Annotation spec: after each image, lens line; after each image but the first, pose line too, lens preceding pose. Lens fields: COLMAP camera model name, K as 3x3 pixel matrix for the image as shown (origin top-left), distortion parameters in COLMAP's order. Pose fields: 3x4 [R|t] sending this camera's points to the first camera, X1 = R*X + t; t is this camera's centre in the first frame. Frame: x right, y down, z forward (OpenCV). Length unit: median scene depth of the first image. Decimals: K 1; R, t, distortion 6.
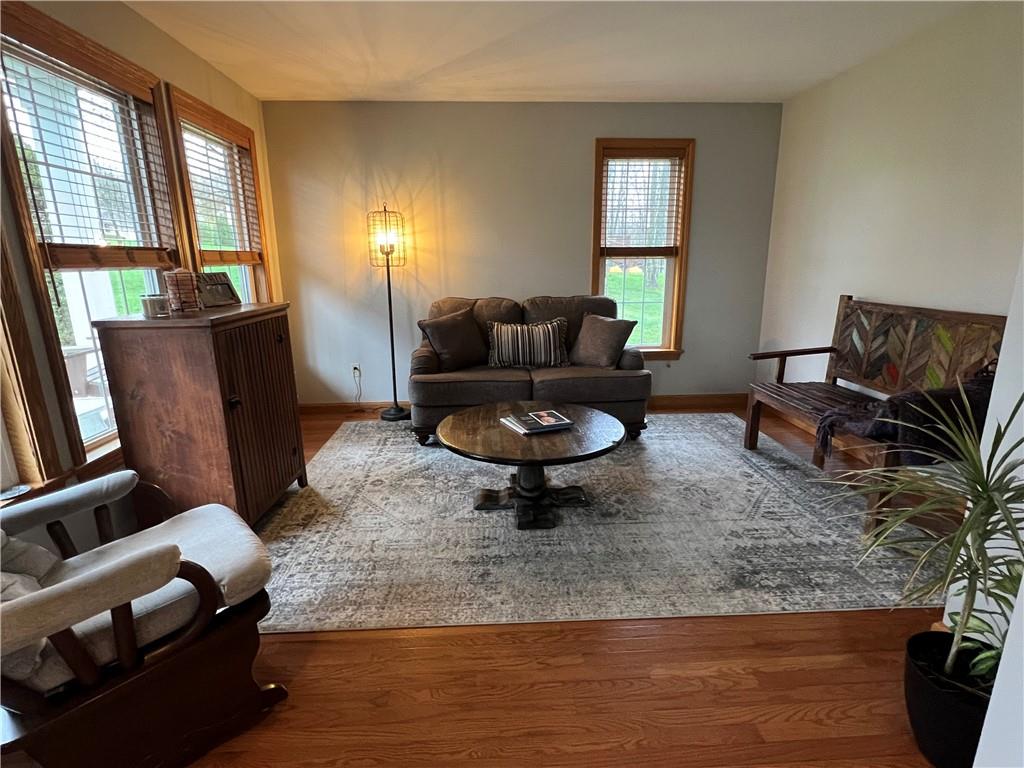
lens RADIAL K [[504.4, 0, 510.7], [0, 504.4, 385.3], [0, 0, 1]] dist [-0.000323, 0.000098]
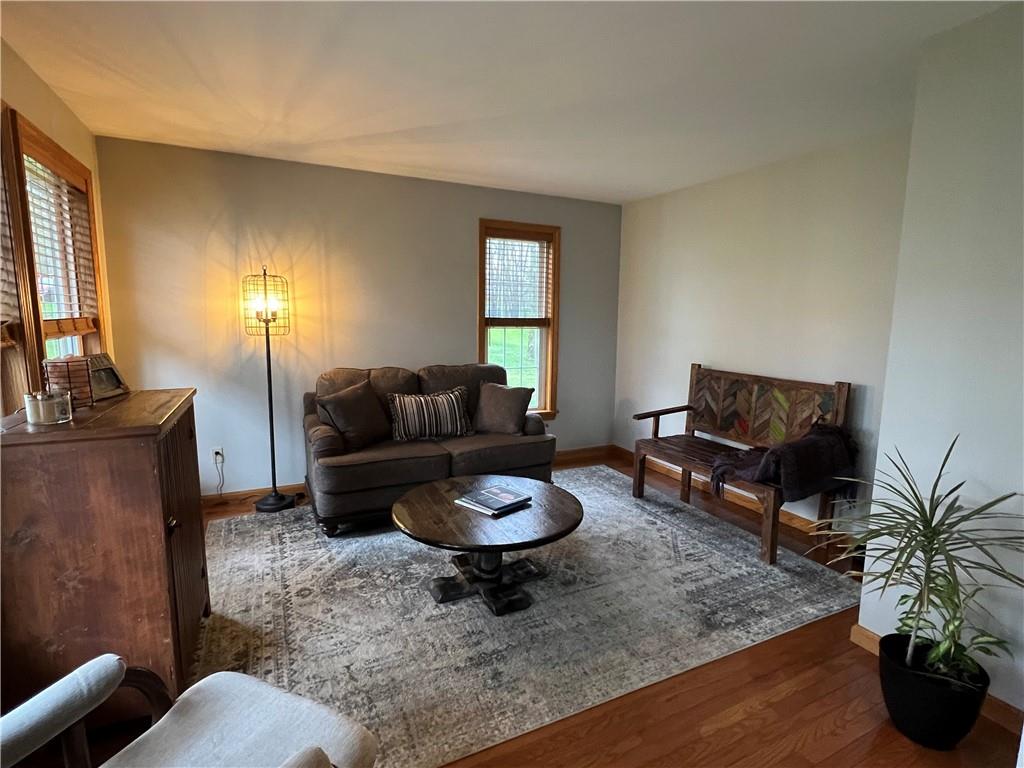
lens RADIAL K [[504.4, 0, 510.7], [0, 504.4, 385.3], [0, 0, 1]] dist [-0.000323, 0.000098]
pose [[0.918903, -0.032489, 0.393144, -0.245205], [0.071130, 0.993914, -0.084119, -0.053646], [-0.388019, 0.105262, 0.915621, 0.042912]]
